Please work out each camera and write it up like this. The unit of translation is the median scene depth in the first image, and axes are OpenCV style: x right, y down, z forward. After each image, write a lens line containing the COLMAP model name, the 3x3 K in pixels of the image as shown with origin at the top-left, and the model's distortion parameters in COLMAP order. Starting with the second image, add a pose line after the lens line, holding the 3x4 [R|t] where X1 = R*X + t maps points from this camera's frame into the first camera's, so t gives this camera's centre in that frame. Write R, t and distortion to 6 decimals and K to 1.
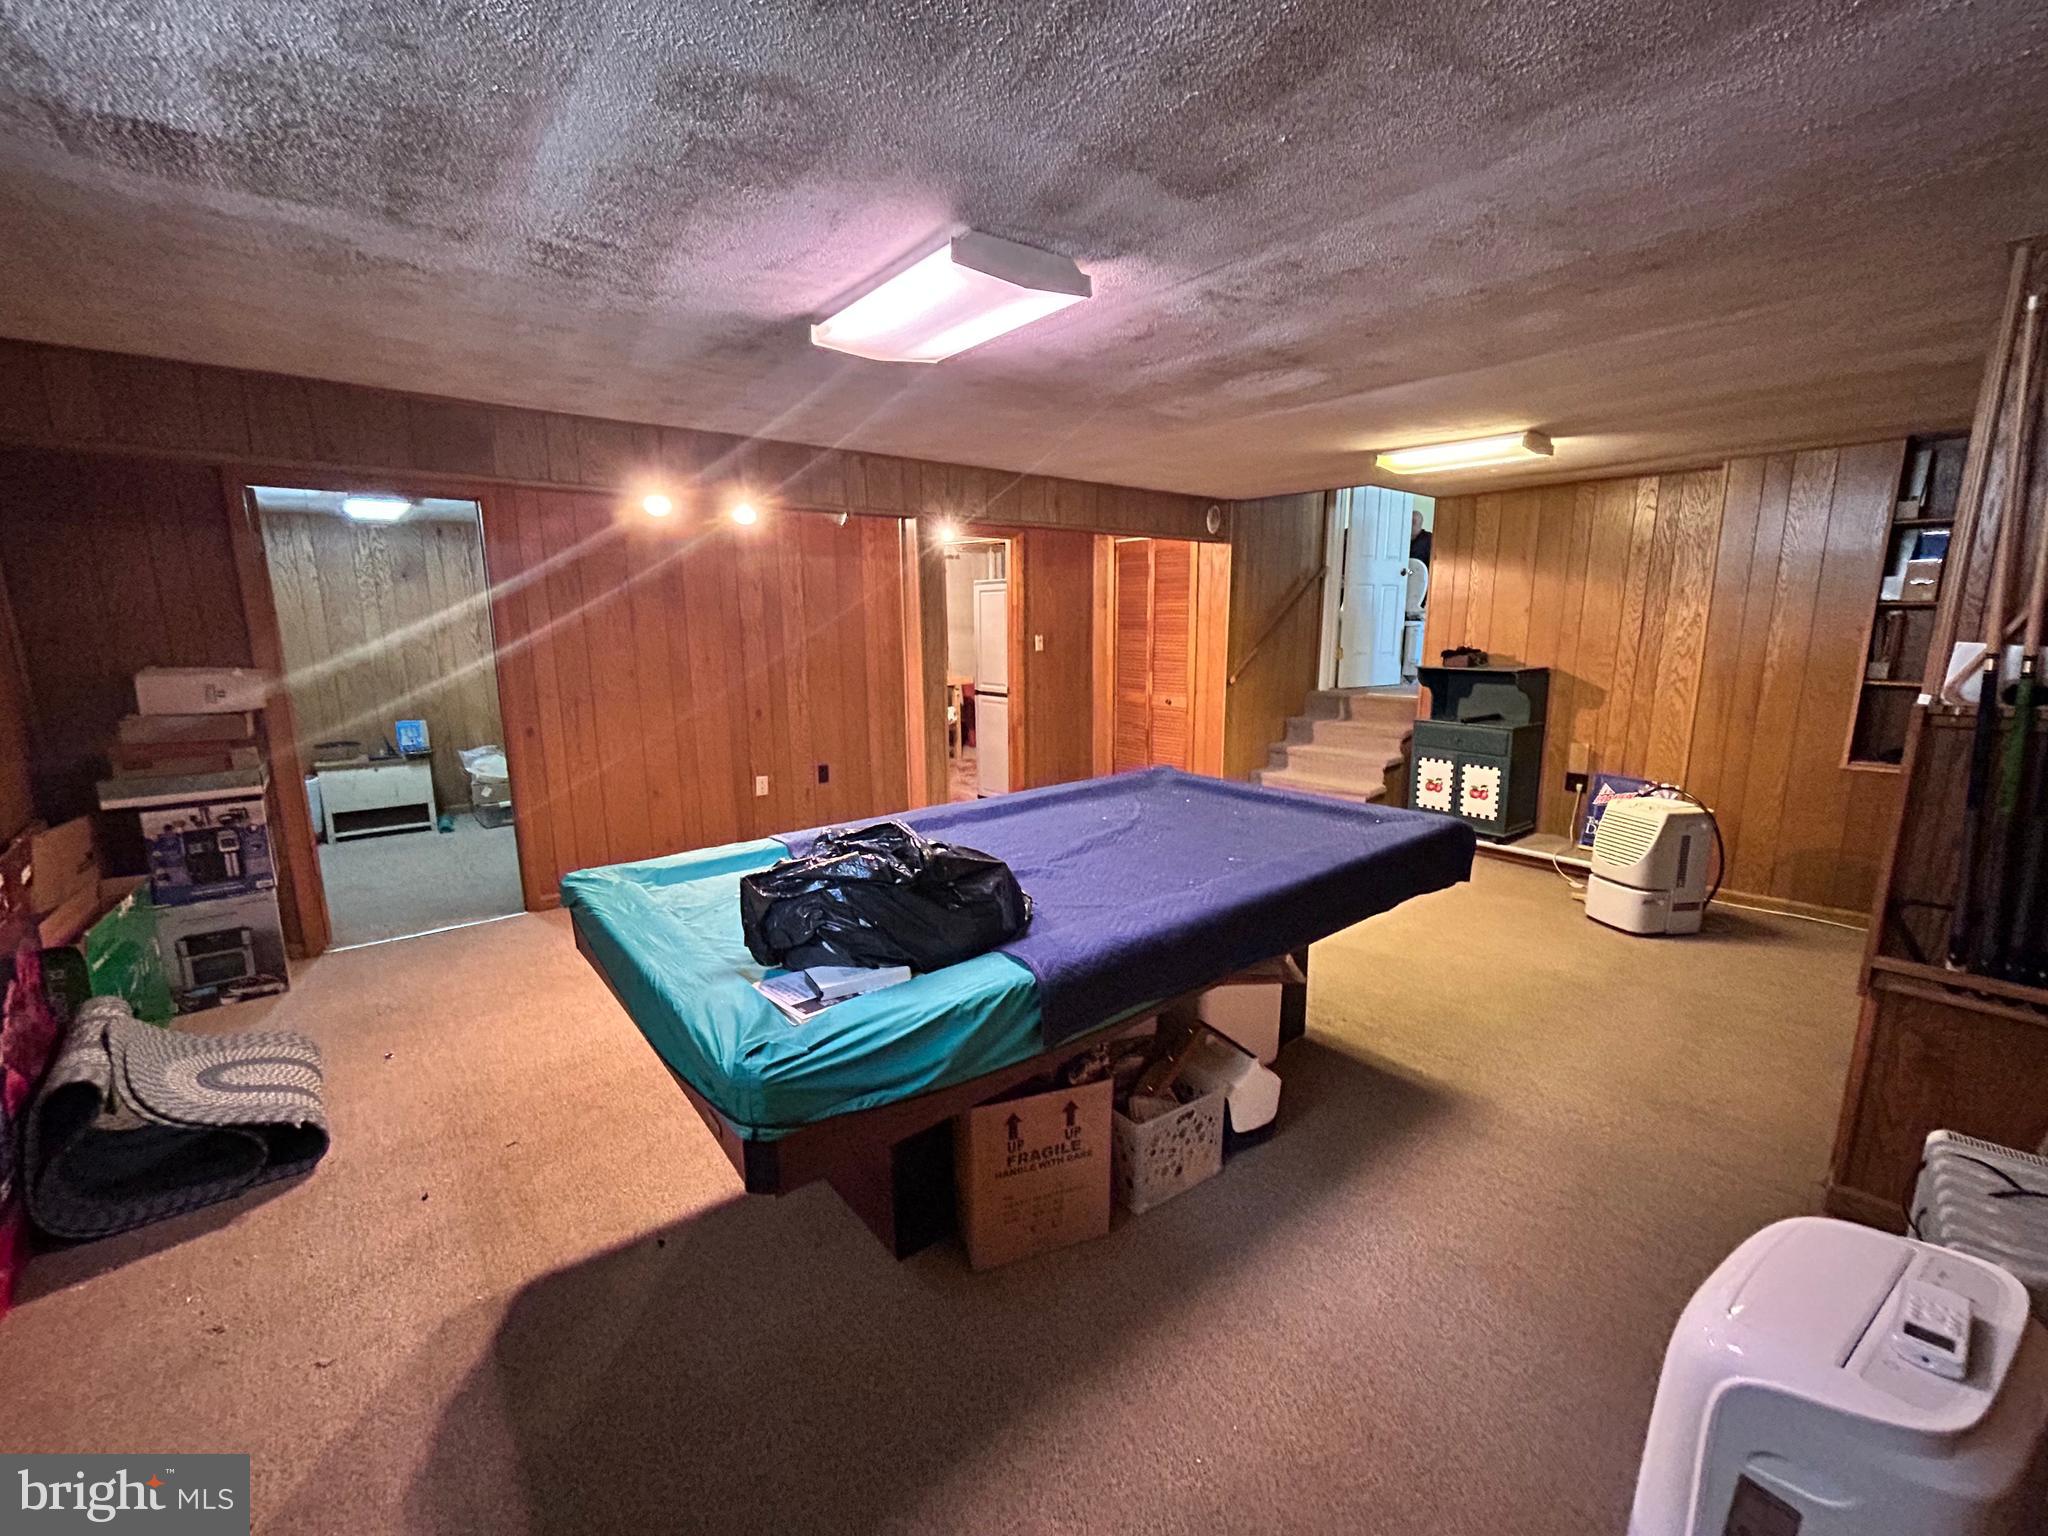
lens RADIAL K [[821.4, 0, 1028.6], [0, 821.4, 770.4], [0, 0, 1]] dist [0.002272, -0.002669]
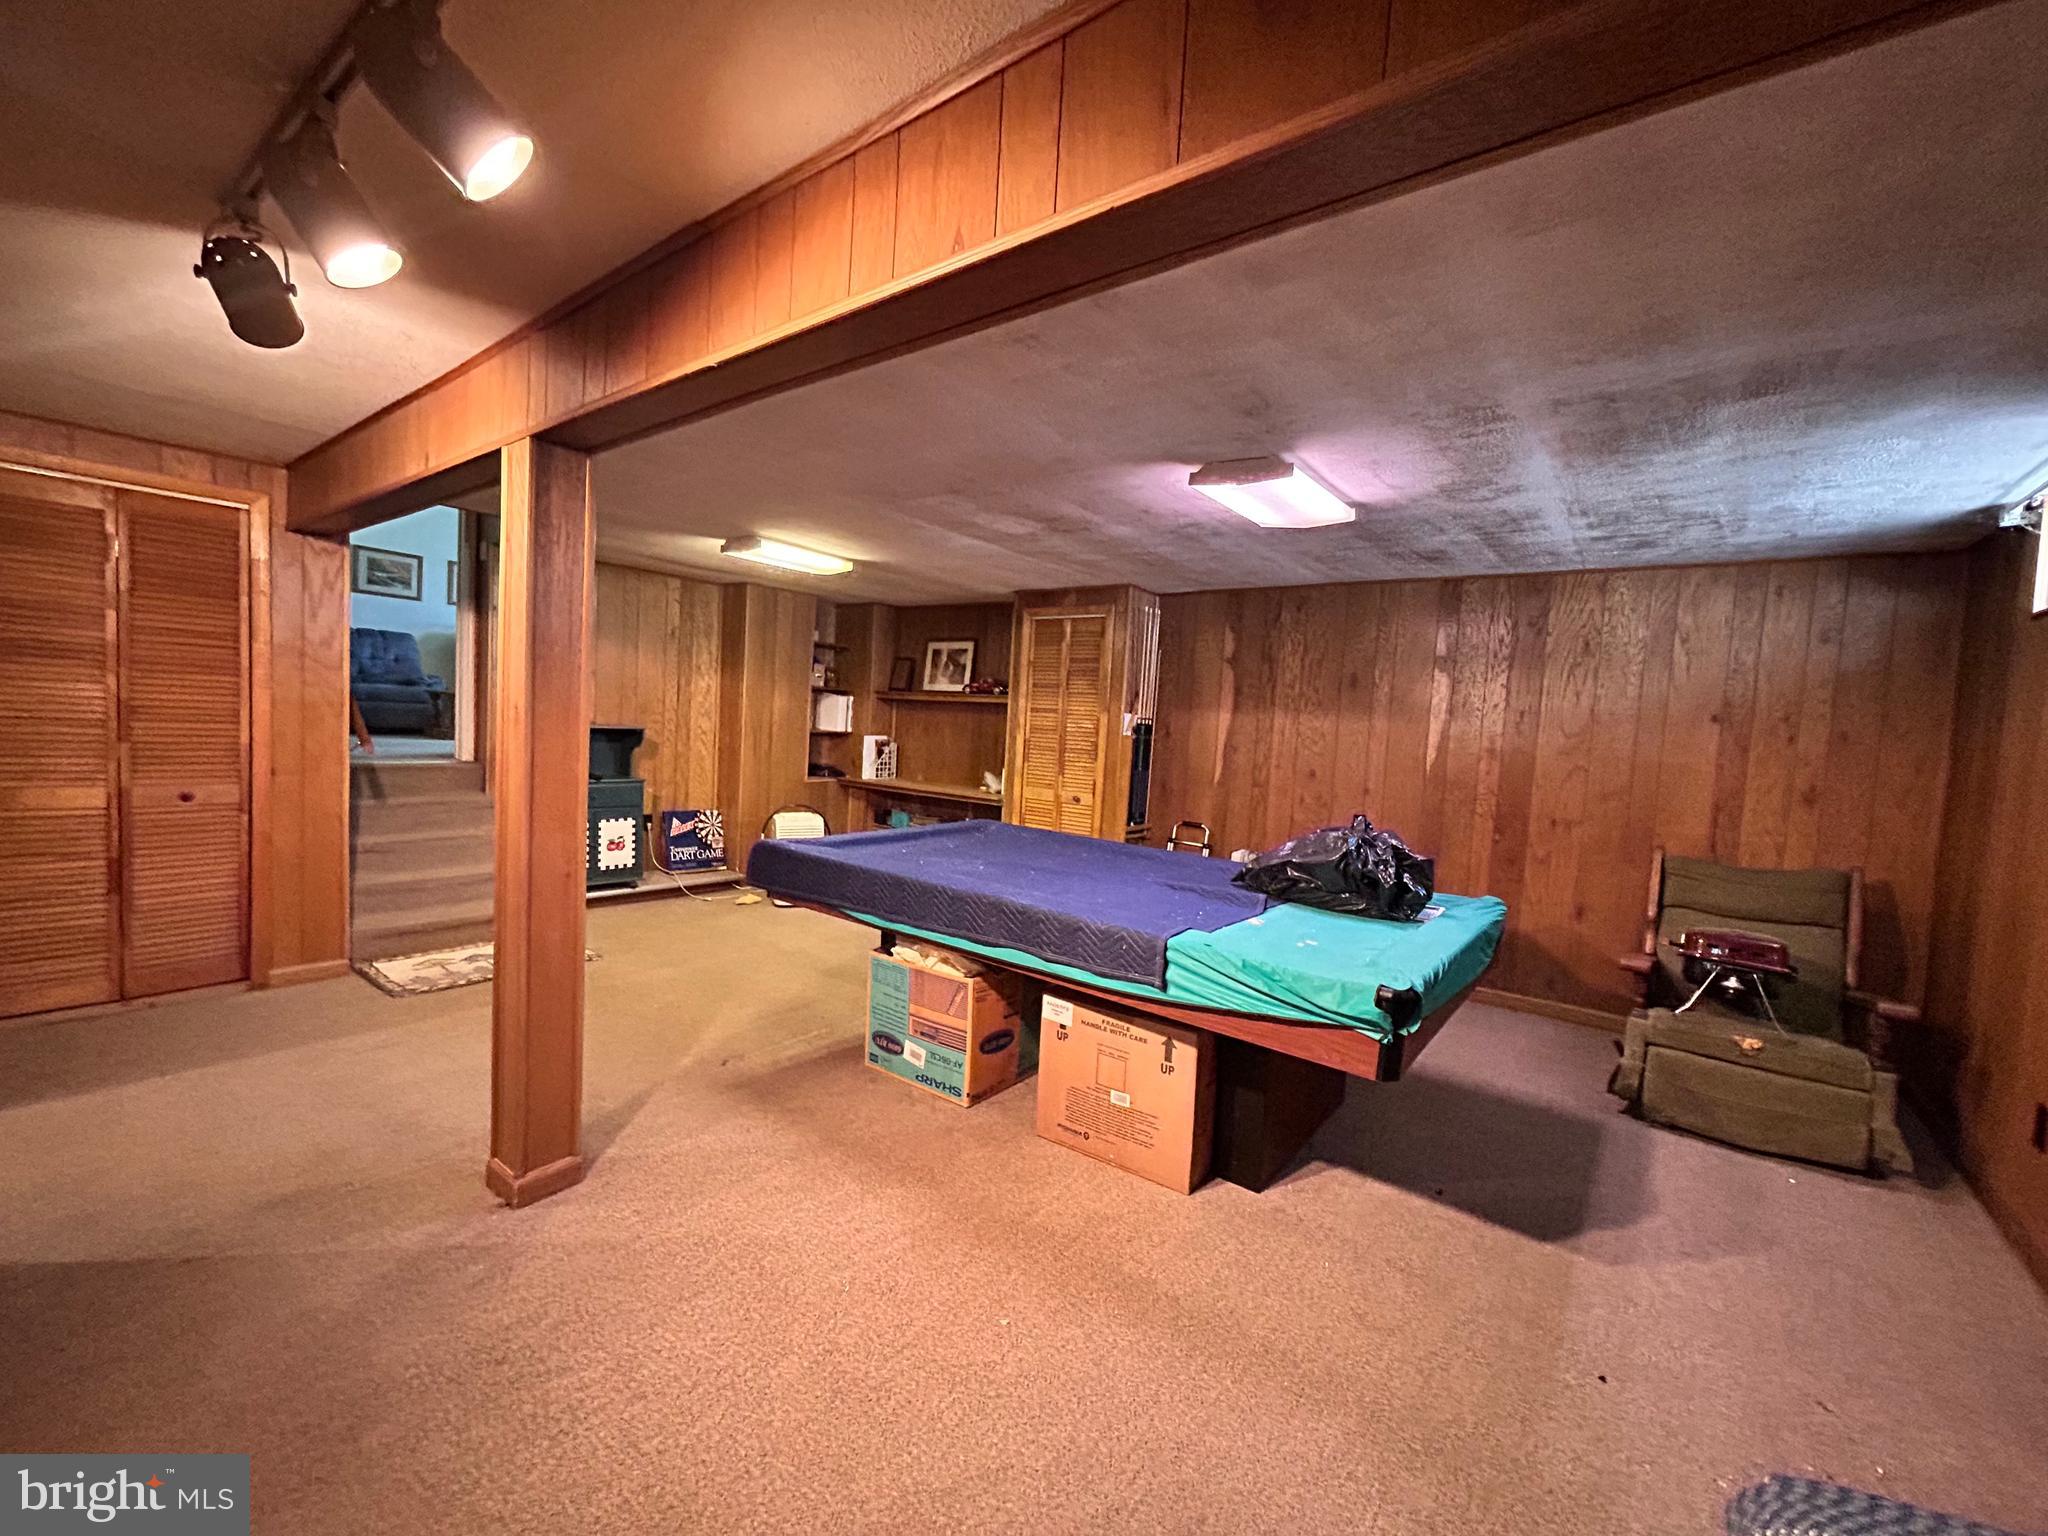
lens RADIAL K [[821.4, 0, 1028.6], [0, 821.4, 770.4], [0, 0, 1]] dist [0.002272, -0.002669]
pose [[-0.216274, -0.063402, 0.974272, -1.442037], [0.129788, 0.987166, 0.093052, -0.236918], [-0.967668, 0.146573, -0.205269, 1.718090]]
